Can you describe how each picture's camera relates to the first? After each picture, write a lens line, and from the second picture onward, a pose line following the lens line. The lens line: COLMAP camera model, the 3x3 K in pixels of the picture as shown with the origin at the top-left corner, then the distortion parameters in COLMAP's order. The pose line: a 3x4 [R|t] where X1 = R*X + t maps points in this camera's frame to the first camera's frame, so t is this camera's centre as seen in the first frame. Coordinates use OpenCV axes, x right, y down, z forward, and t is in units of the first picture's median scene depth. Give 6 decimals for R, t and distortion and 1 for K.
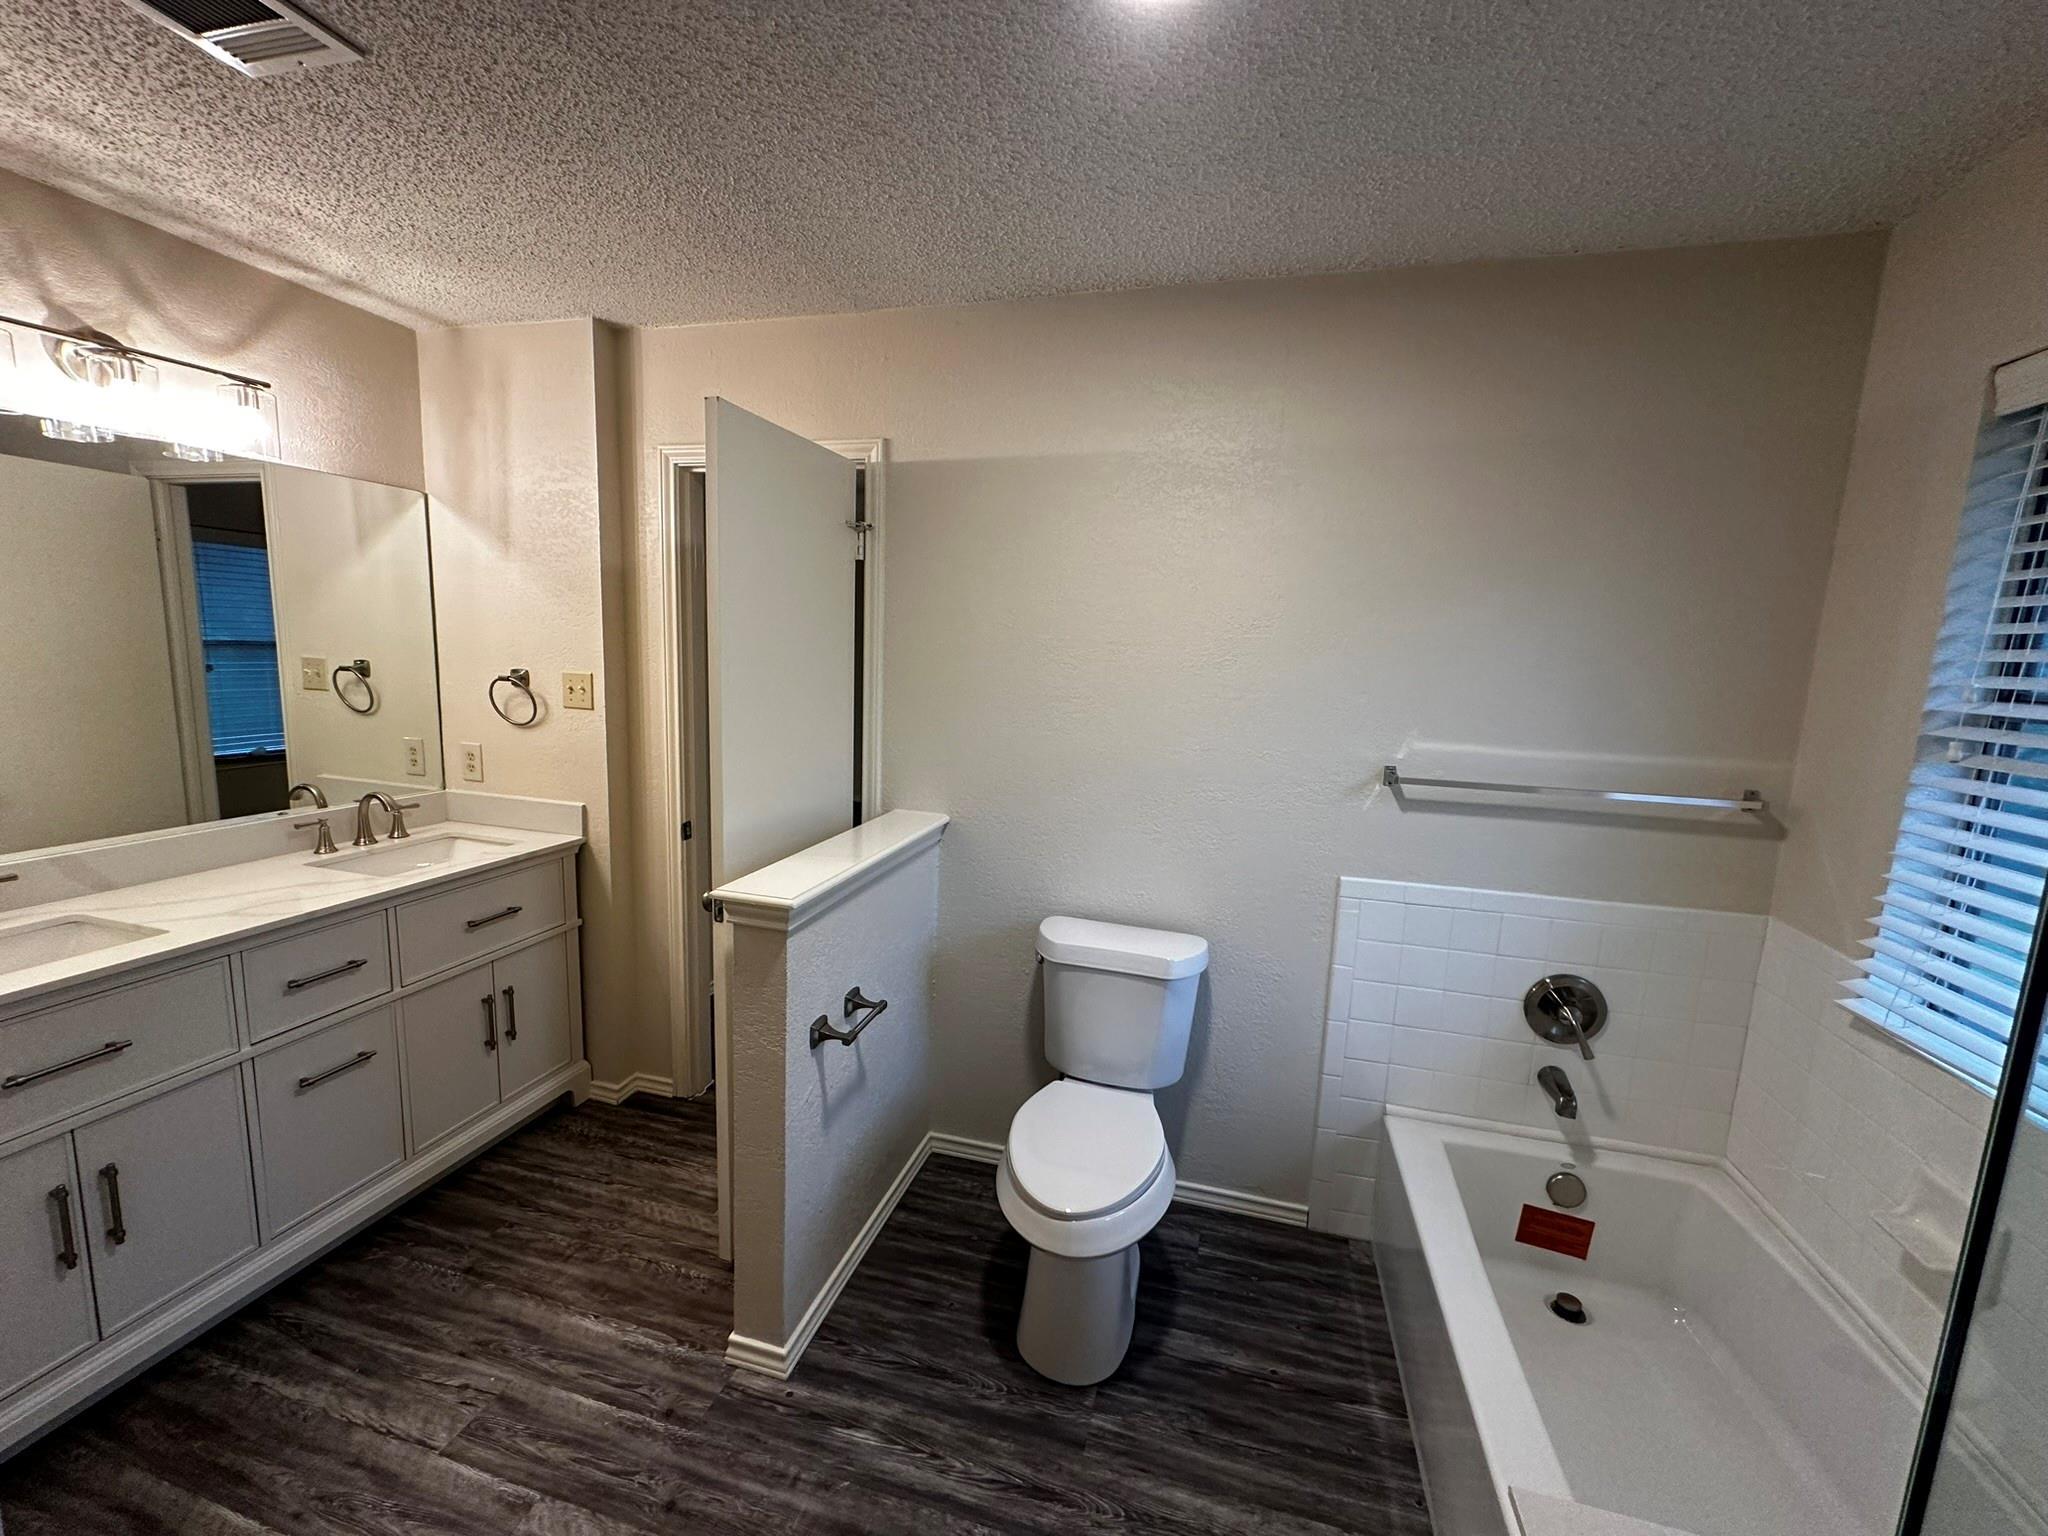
lens RADIAL K [[815.0, 0, 1025.1], [0, 815.0, 769.8], [0, 0, 1]] dist [0.000181, 0.001149]
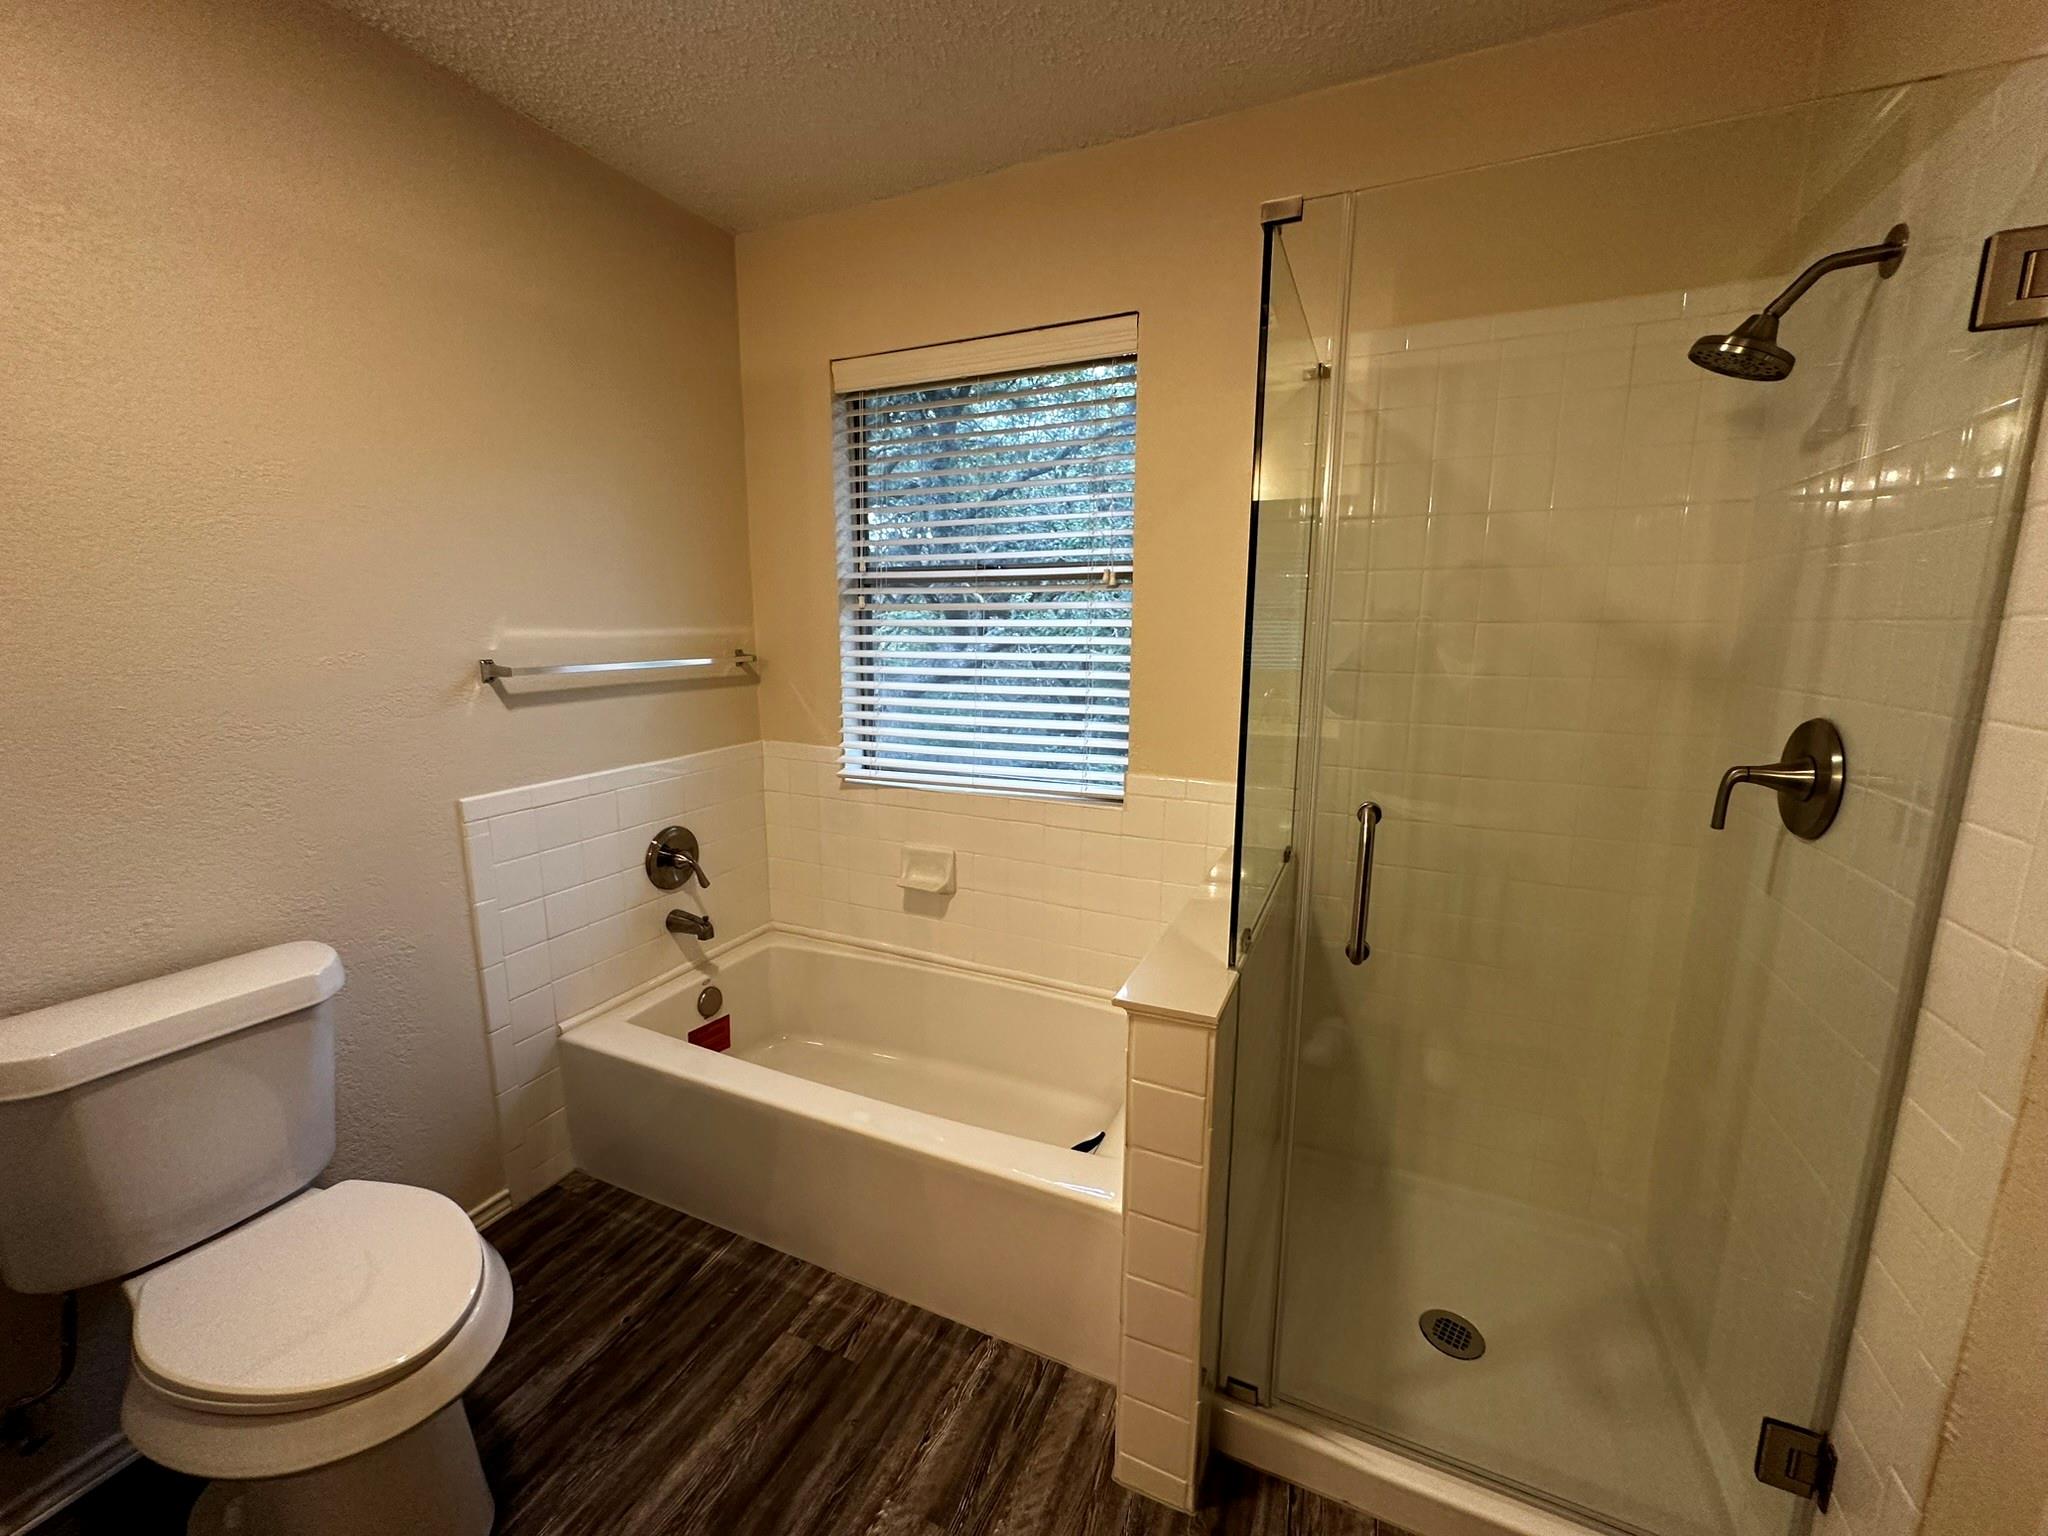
lens RADIAL K [[815.0, 0, 1021.5], [0, 815.0, 766.9], [0, 0, 1]] dist [0.000181, 0.001149]
pose [[0.170396, -0.210063, 0.962725, -0.357024], [0.150294, 0.971122, 0.185294, 0.034661], [-0.973846, 0.113119, 0.197046, 0.310584]]
